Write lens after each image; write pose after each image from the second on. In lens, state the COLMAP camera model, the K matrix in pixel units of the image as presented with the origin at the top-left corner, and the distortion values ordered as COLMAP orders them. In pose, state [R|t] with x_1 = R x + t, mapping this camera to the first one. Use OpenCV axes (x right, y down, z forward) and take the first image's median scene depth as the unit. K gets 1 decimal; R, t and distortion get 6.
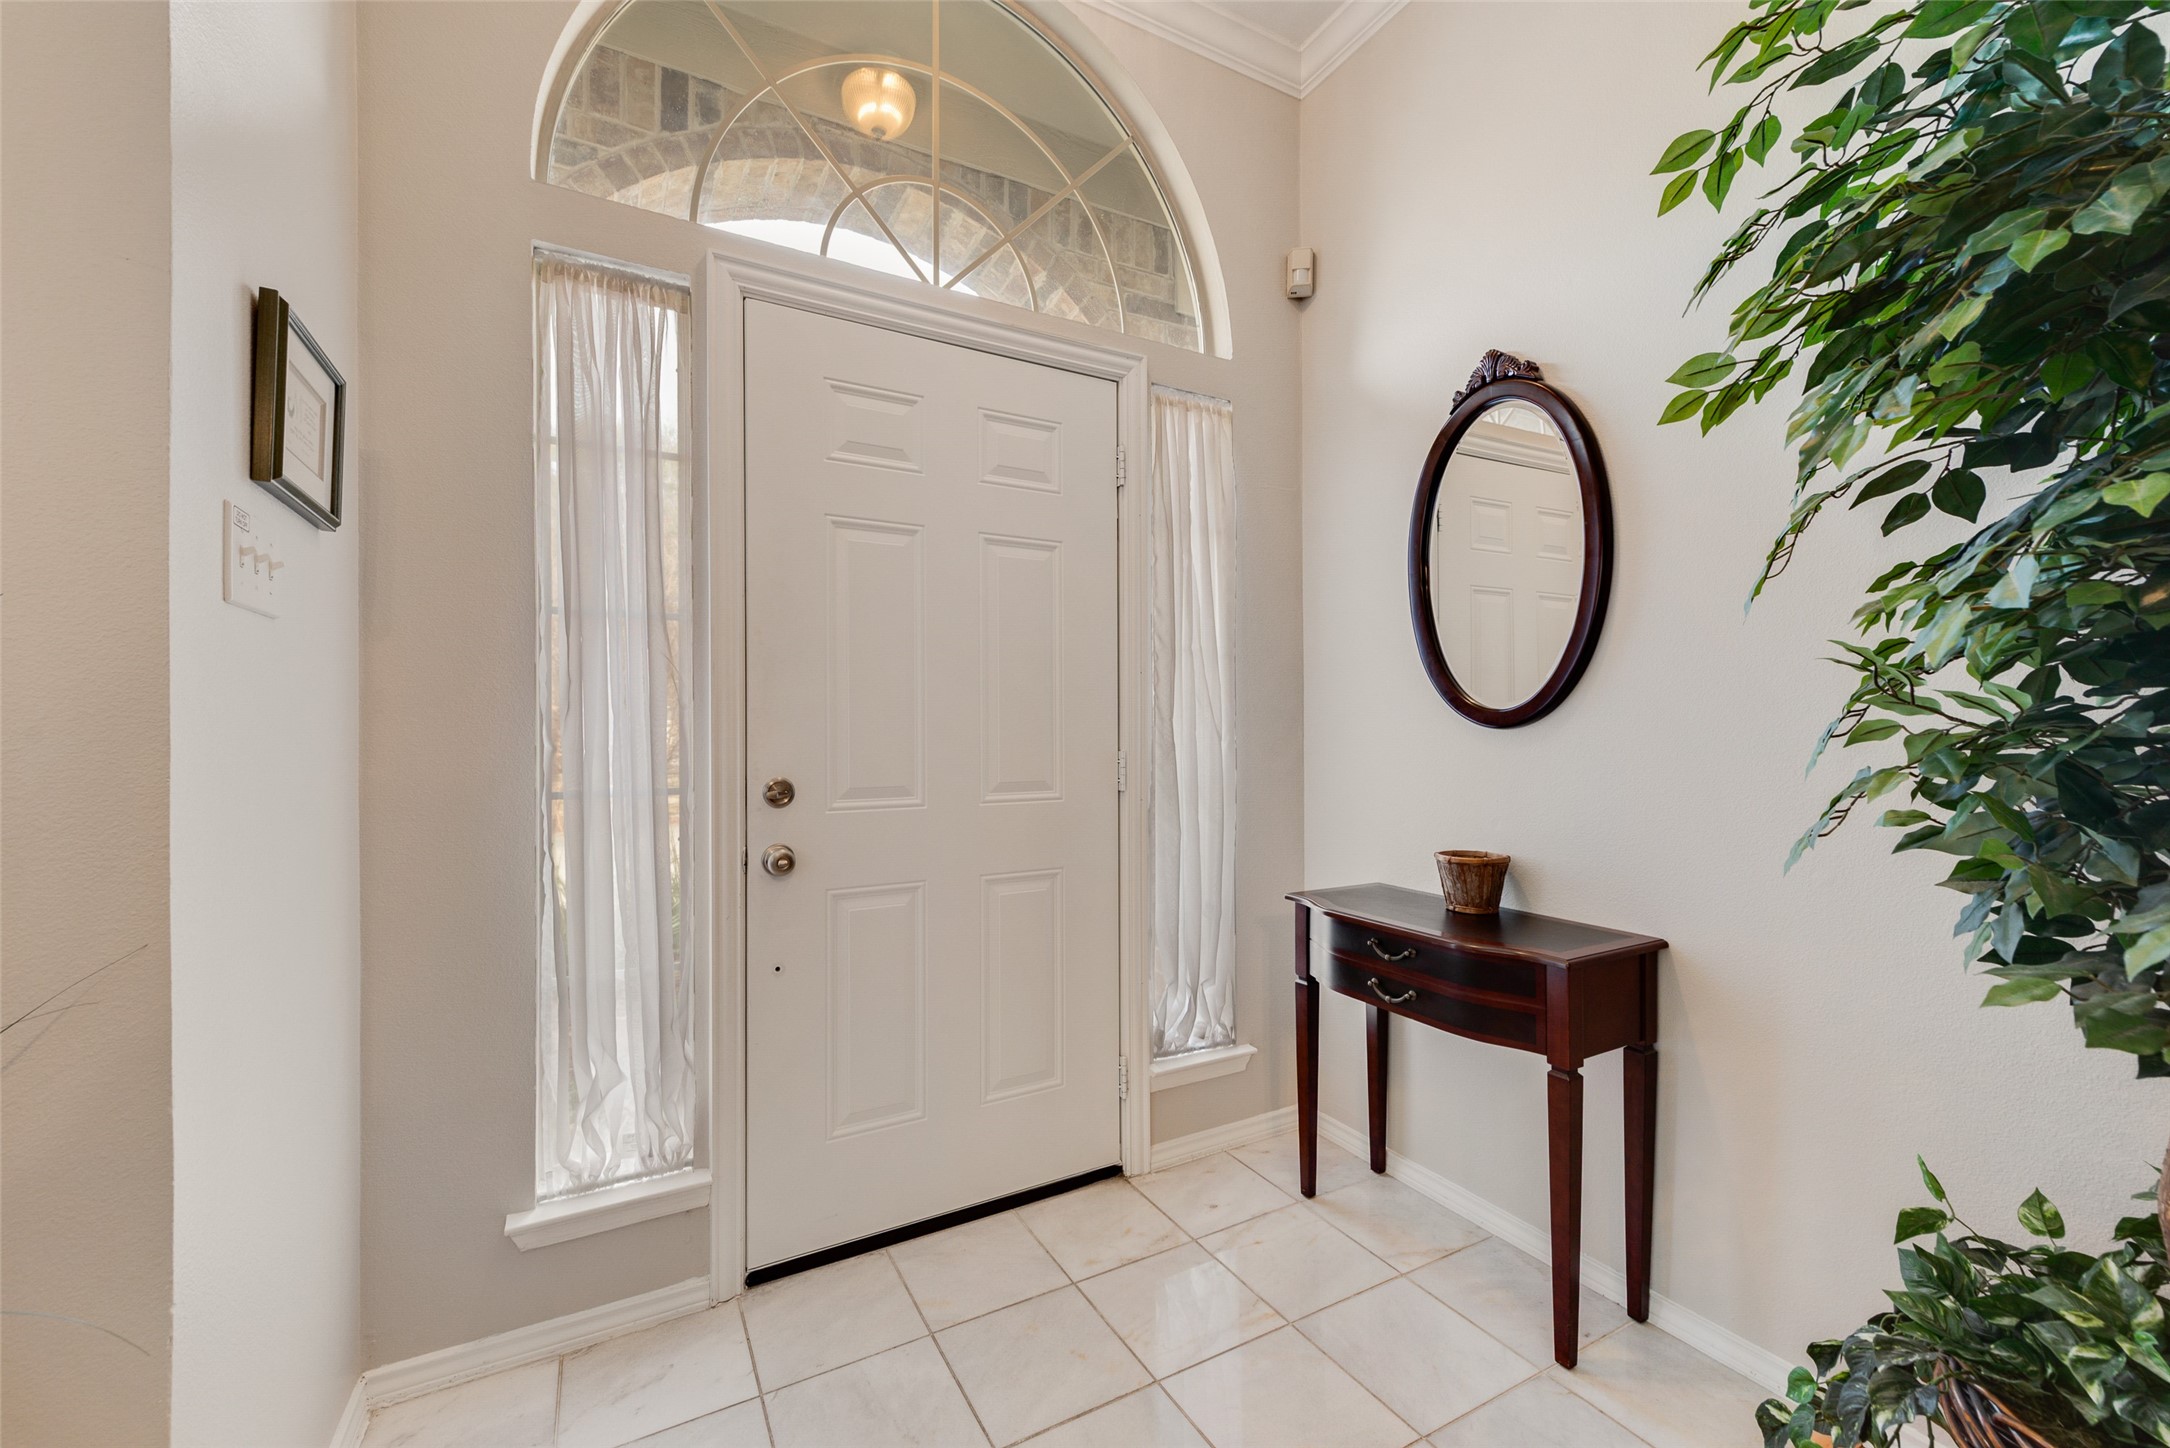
lens RADIAL K [[848.7, 0, 1075.8], [0, 848.7, 722.9], [0, 0, 1]] dist [0.011362, -0.004024]
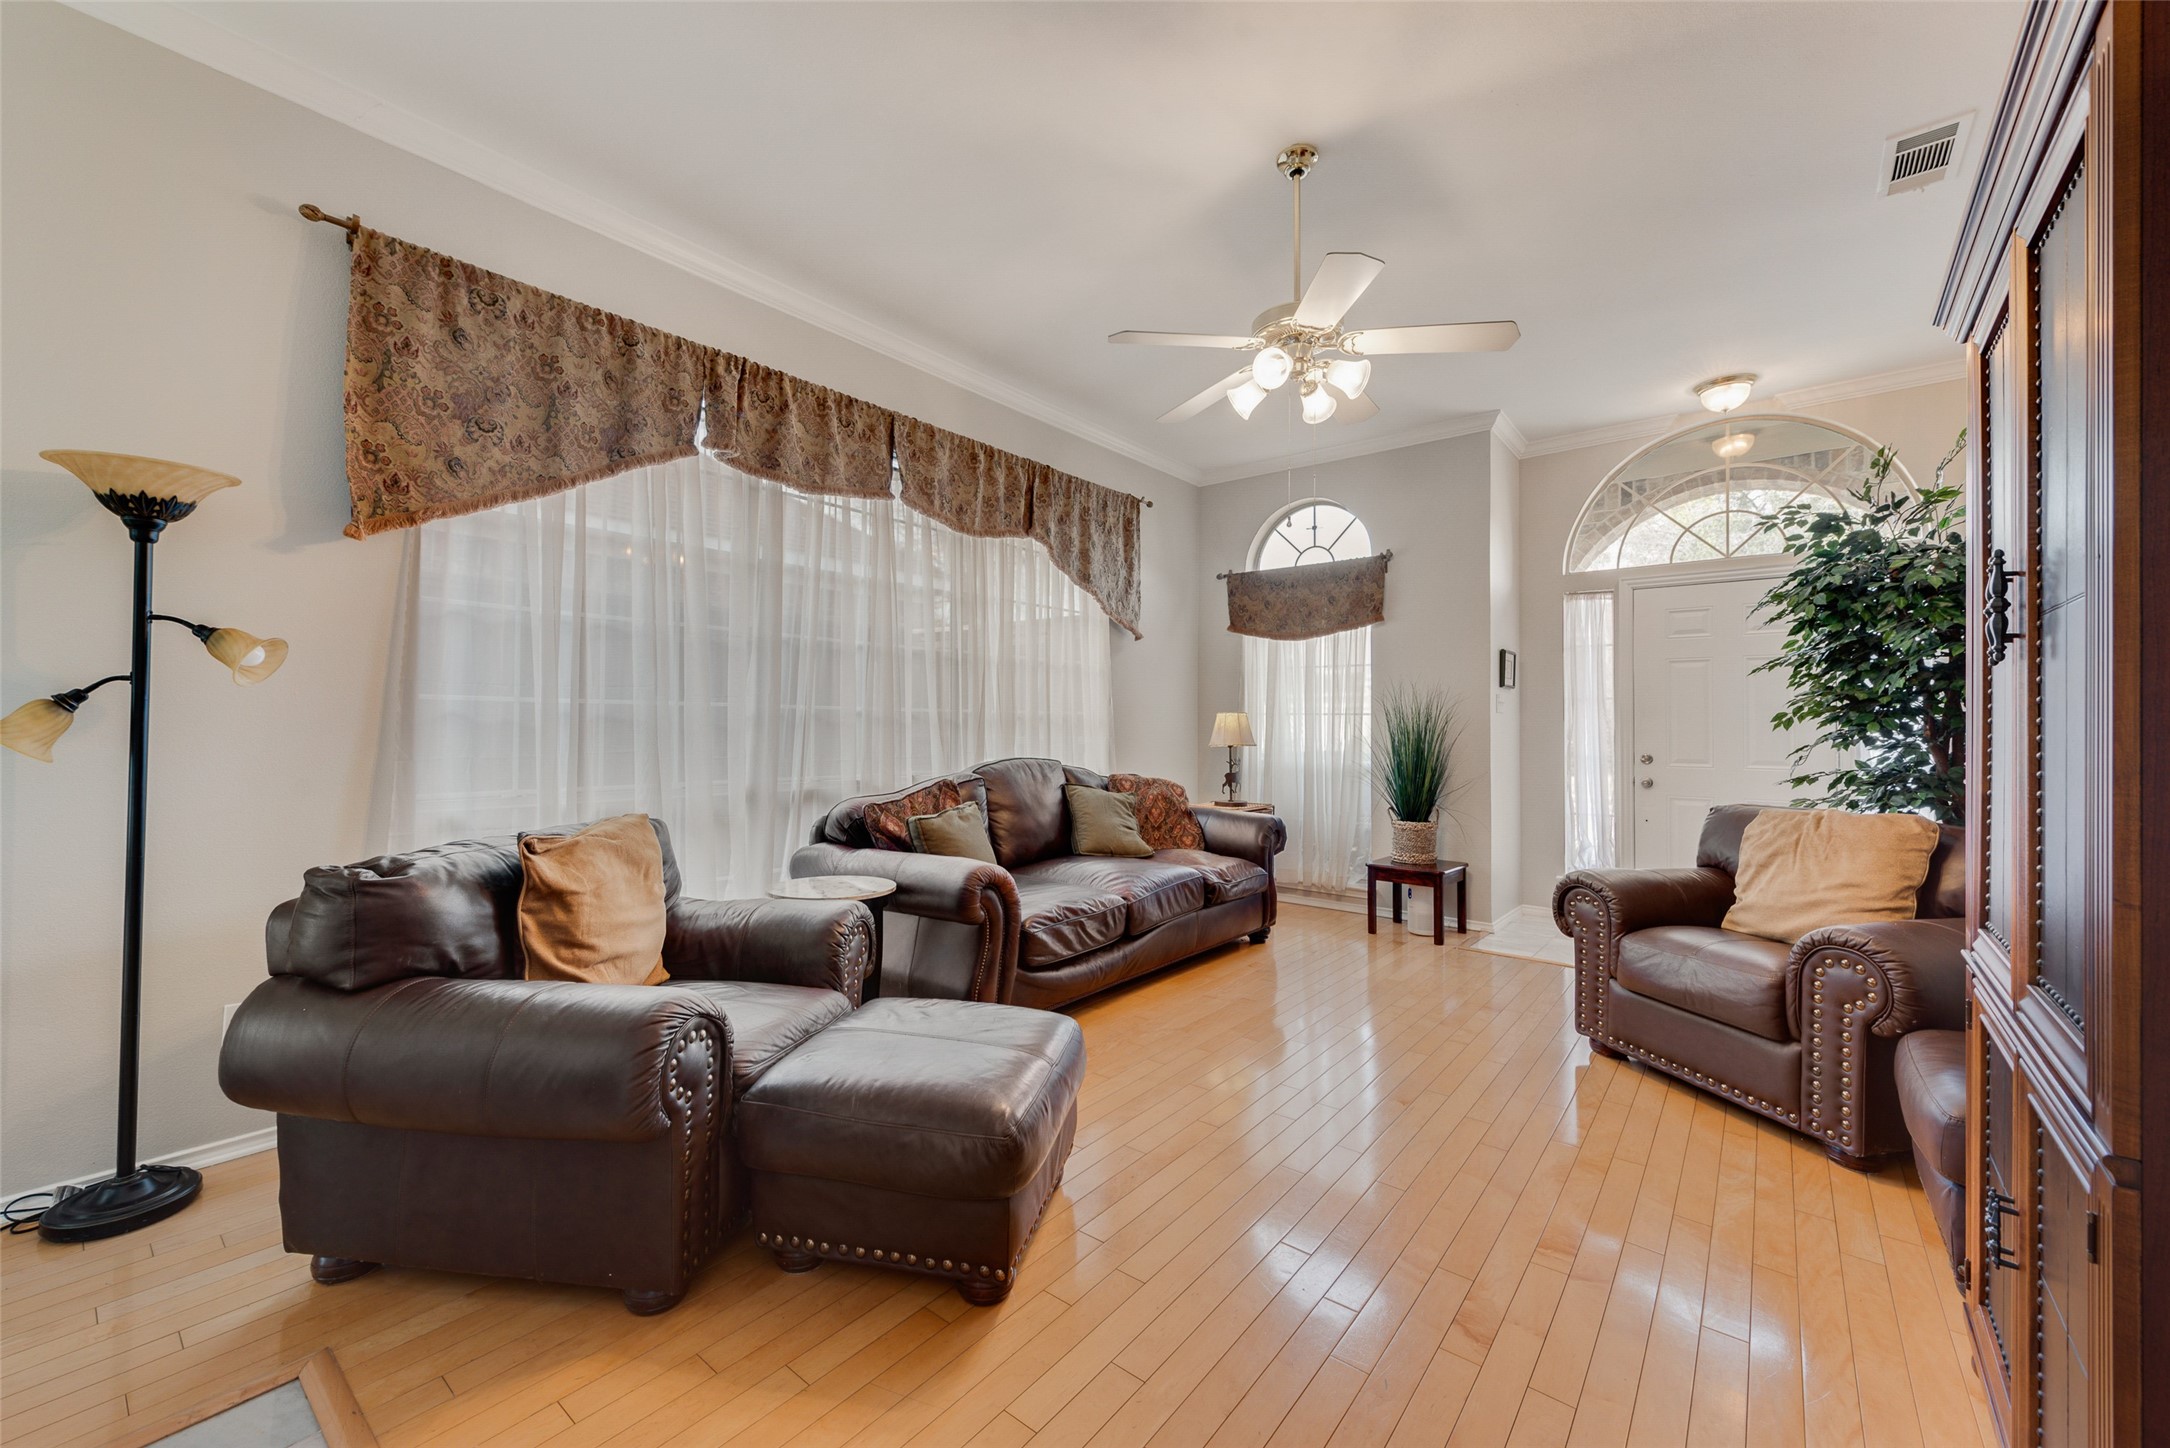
lens RADIAL K [[848.7, 0, 1073.3], [0, 848.7, 718.7], [0, 0, 1]] dist [0.011362, -0.004024]
pose [[0.361757, 0.003646, -0.932265, 1.365939], [0.002379, 0.999985, 0.004834, -0.059258], [0.932269, -0.003966, 0.361743, -1.539475]]
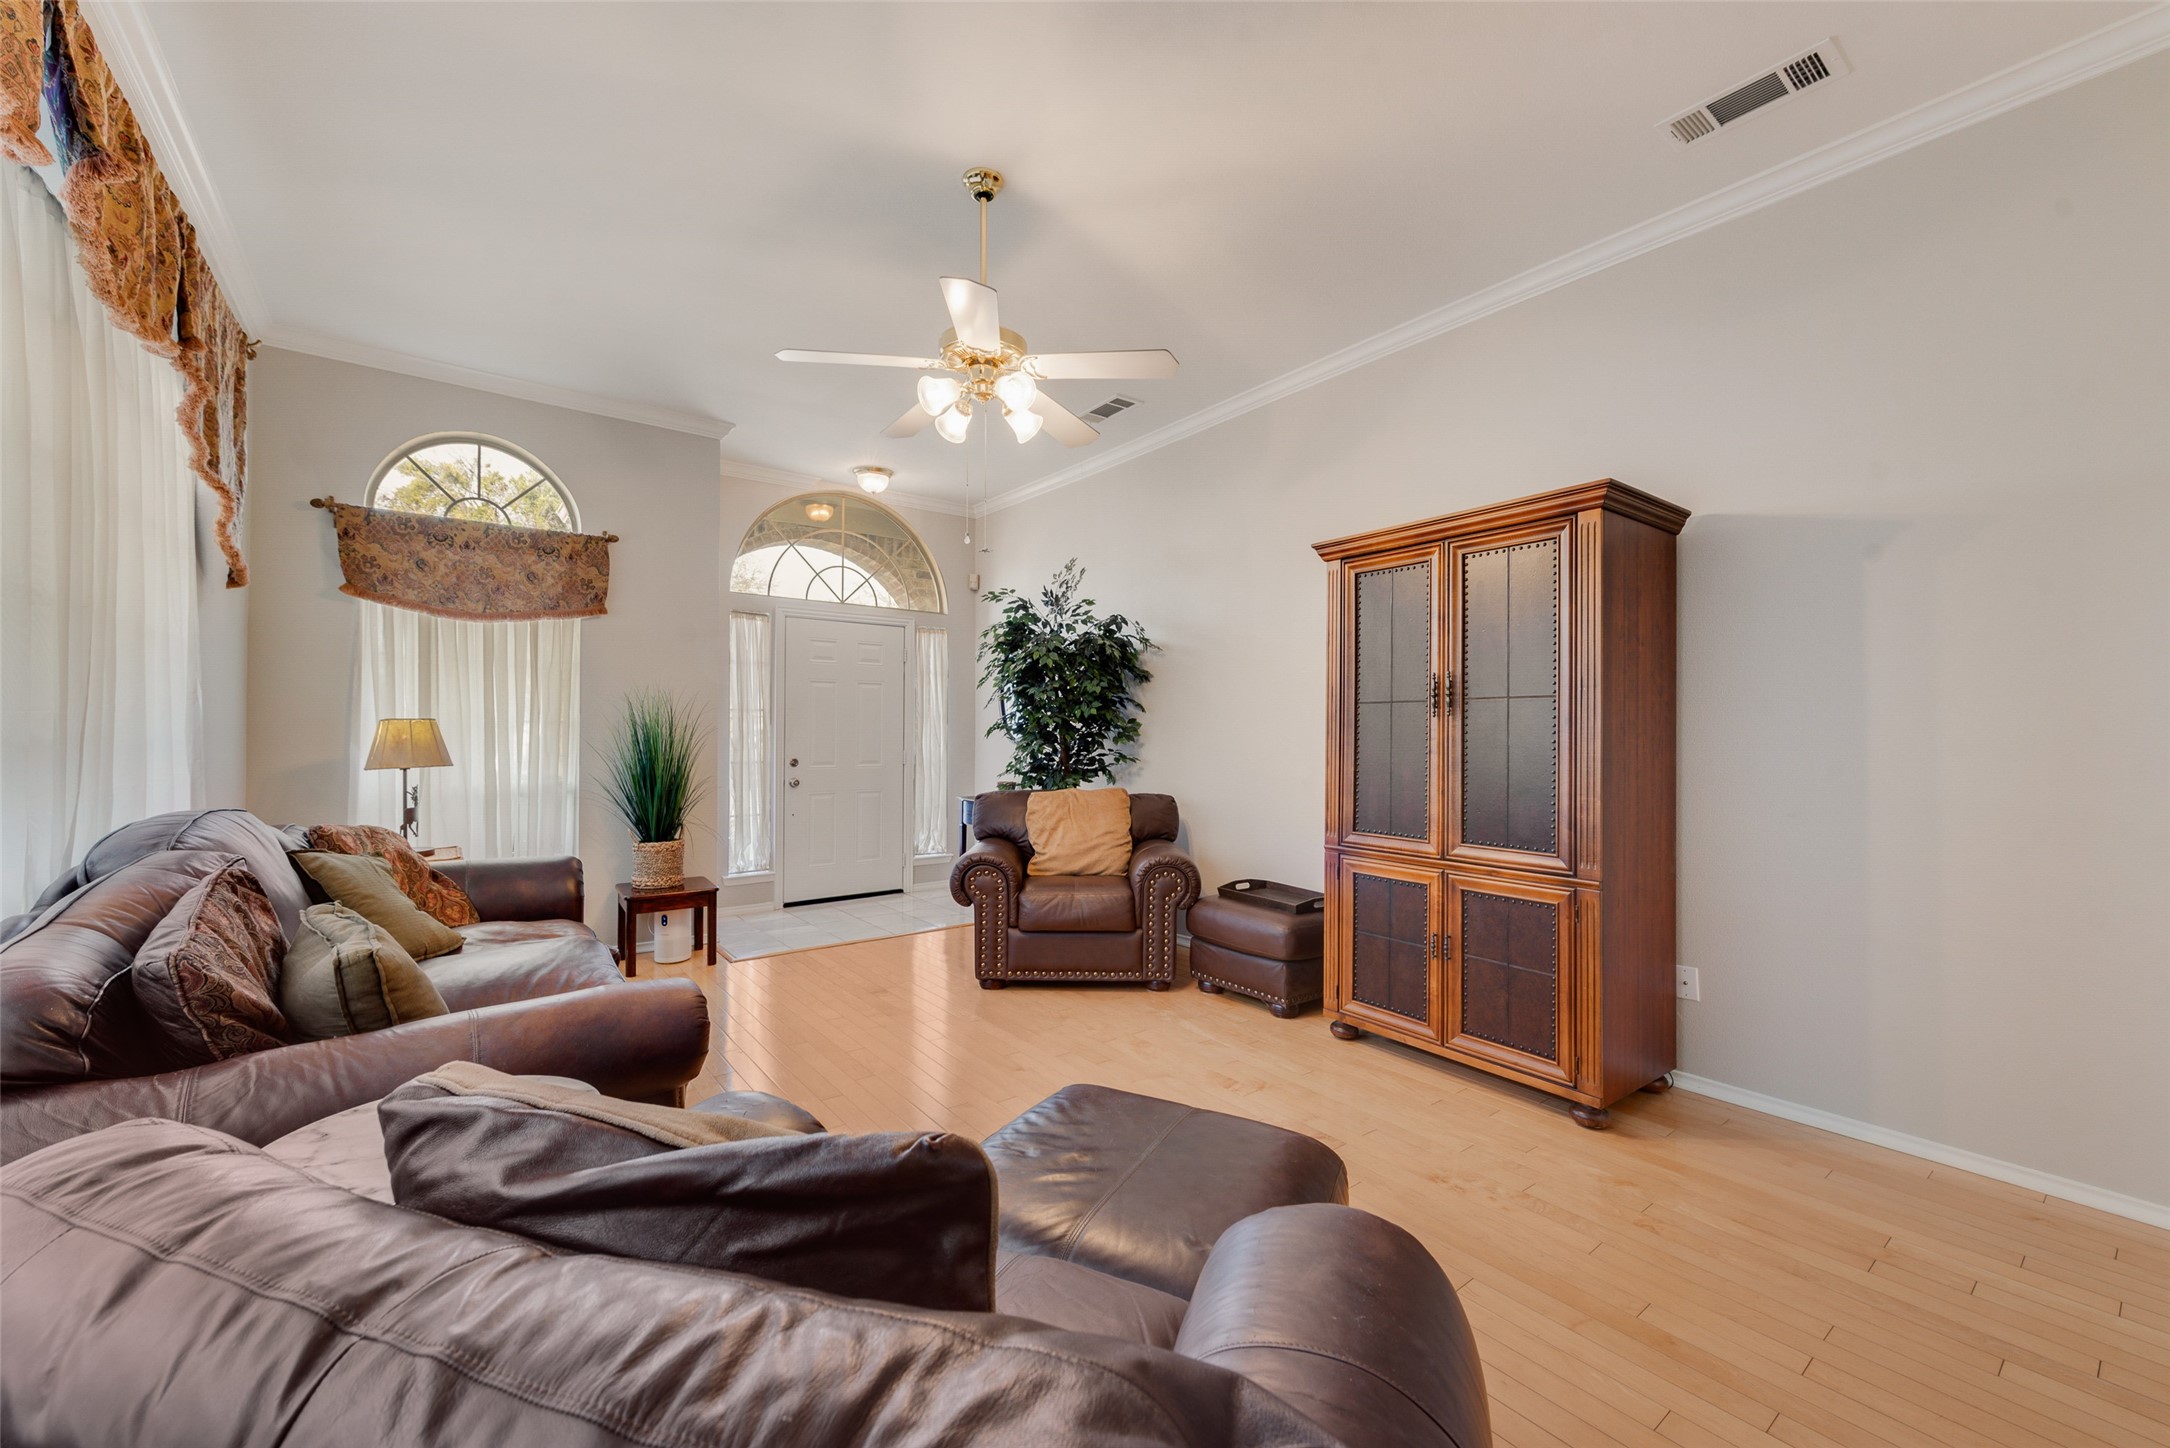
lens RADIAL K [[848.7, 0, 1070.1], [0, 848.7, 723.6], [0, 0, 1]] dist [0.011362, -0.004024]
pose [[0.990944, 0.012614, 0.133685, 0.233836], [-0.012715, 0.999919, -0.000102, -0.070502], [-0.133676, -0.001598, 0.991024, -2.071871]]
